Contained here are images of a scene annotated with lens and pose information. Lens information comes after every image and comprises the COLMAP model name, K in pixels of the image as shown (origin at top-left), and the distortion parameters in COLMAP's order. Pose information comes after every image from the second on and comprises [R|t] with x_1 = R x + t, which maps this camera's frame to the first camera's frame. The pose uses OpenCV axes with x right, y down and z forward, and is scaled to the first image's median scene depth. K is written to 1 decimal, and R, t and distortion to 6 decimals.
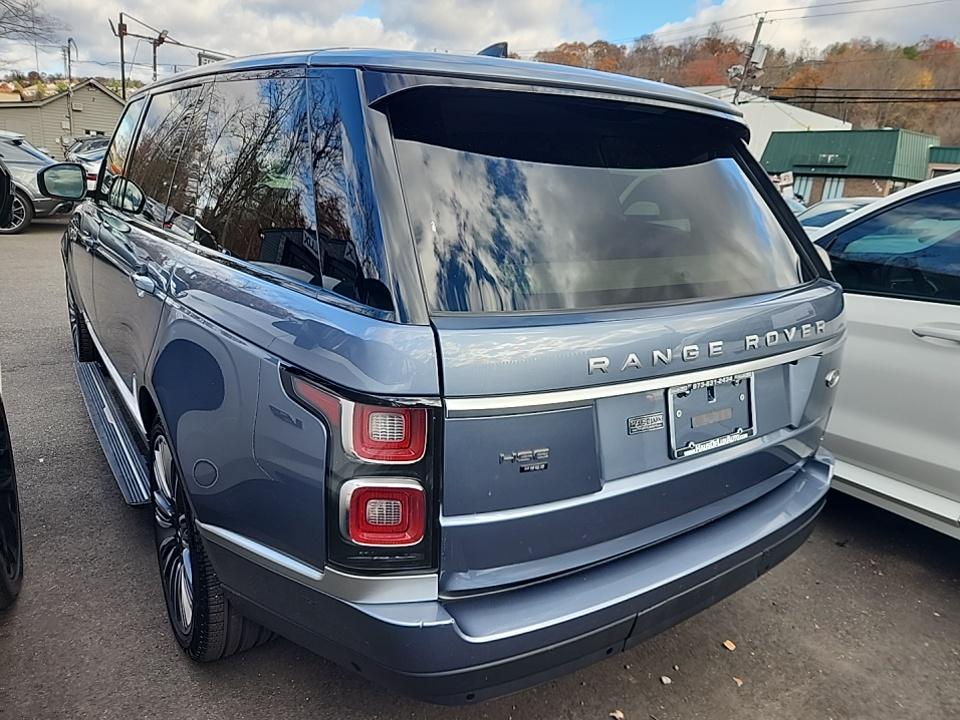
lens RADIAL K [[656.6, 0, 480.0], [0, 656.6, 360.0], [0, 0, 1]] dist [0.018736, -0.002638]
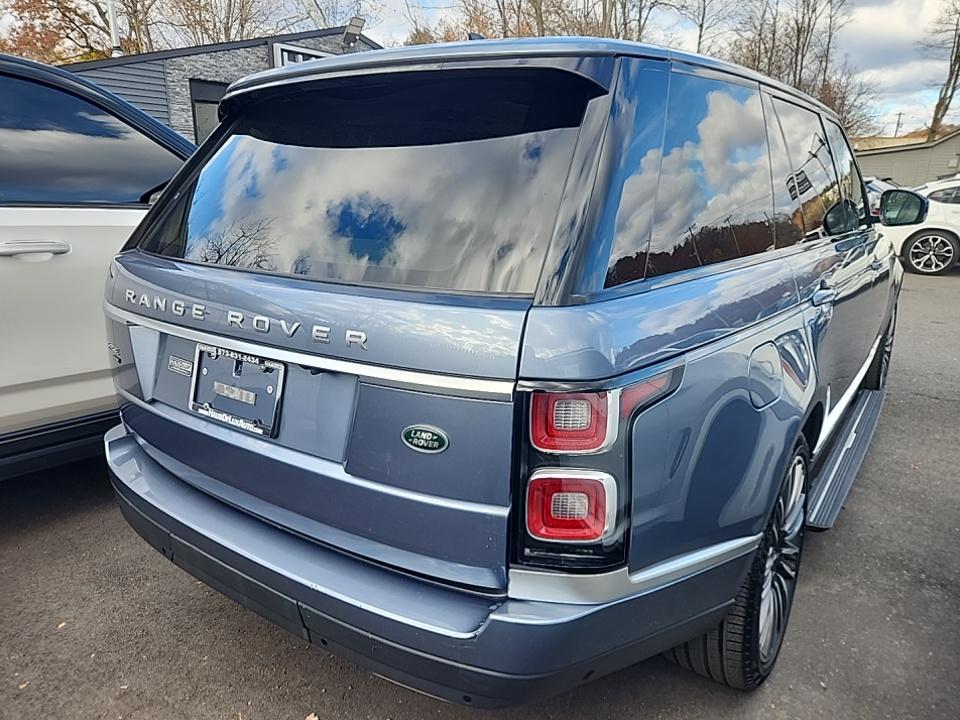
lens RADIAL K [[656.6, 0, 480.0], [0, 656.6, 360.0], [0, 0, 1]] dist [0.018736, -0.002638]
pose [[0.351121, 0.214406, -0.911452, 1.469317], [-0.240180, 0.961484, 0.133650, -0.187905], [0.905001, 0.171985, 0.389093, 1.036596]]
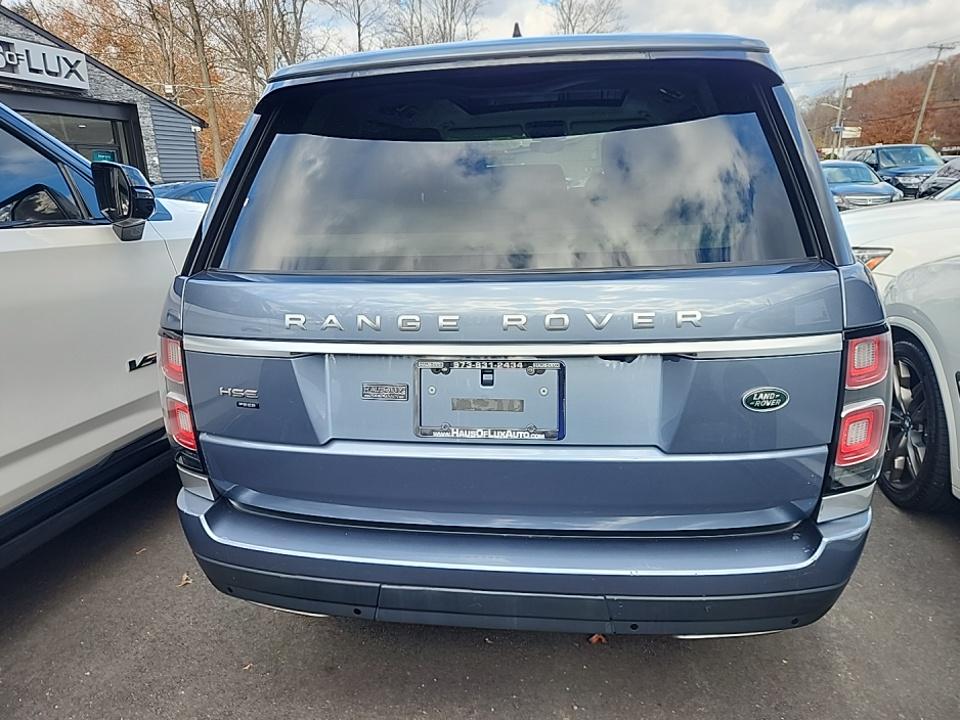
lens RADIAL K [[656.6, 0, 480.0], [0, 656.6, 360.0], [0, 0, 1]] dist [0.018736, -0.002638]
pose [[0.747509, 0.127090, -0.651980, 1.004463], [-0.120559, 0.991182, 0.054986, -0.021568], [0.653219, 0.037500, 0.756239, 0.361707]]
